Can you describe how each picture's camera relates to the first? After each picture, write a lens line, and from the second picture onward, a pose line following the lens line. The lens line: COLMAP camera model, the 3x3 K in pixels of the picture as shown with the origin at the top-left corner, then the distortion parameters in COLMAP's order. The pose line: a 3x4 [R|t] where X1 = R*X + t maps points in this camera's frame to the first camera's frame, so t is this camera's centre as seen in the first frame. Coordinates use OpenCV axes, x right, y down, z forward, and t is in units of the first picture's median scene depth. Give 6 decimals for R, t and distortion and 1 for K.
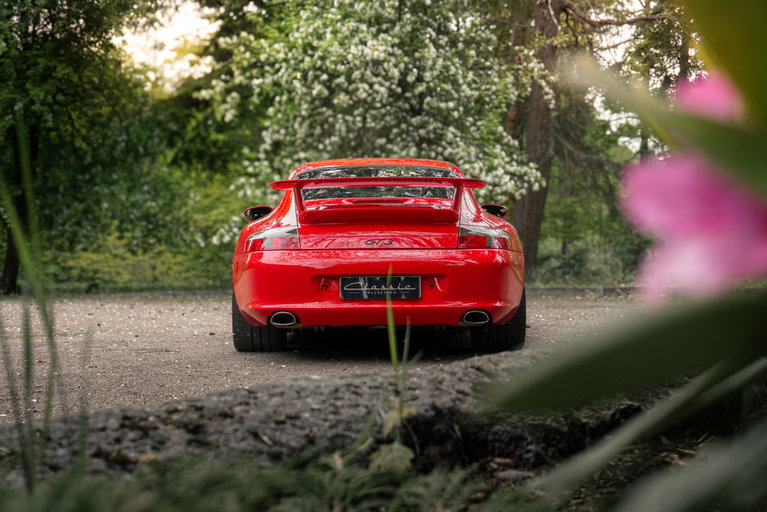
lens RADIAL K [[1264.6, 0, 383.5], [0, 1264.6, 256.0], [0, 0, 1]] dist [0.019679, 0.071979]
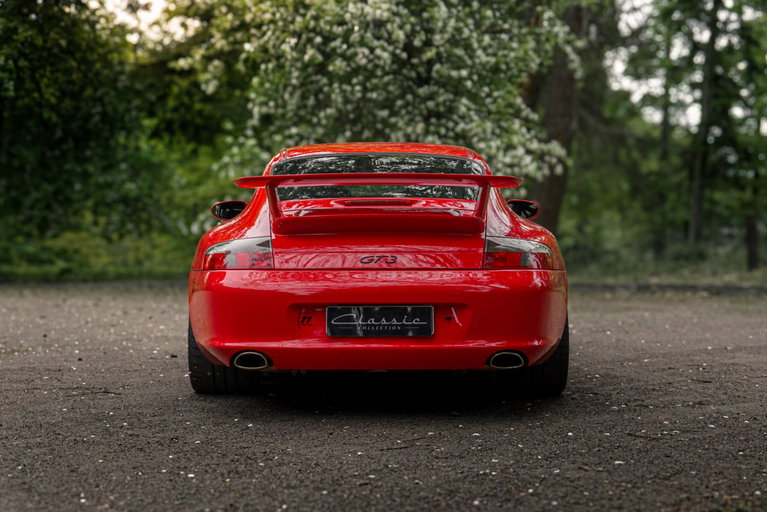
lens RADIAL K [[1117.9, 0, 383.5], [0, 1117.9, 256.0], [0, 0, 1]] dist [-0.015446, -0.087782]
pose [[0.999979, 0.005982, -0.002407, 0.000650], [-0.005859, 0.998827, 0.048073, -0.030381], [0.002692, -0.048058, 0.998841, 0.226006]]
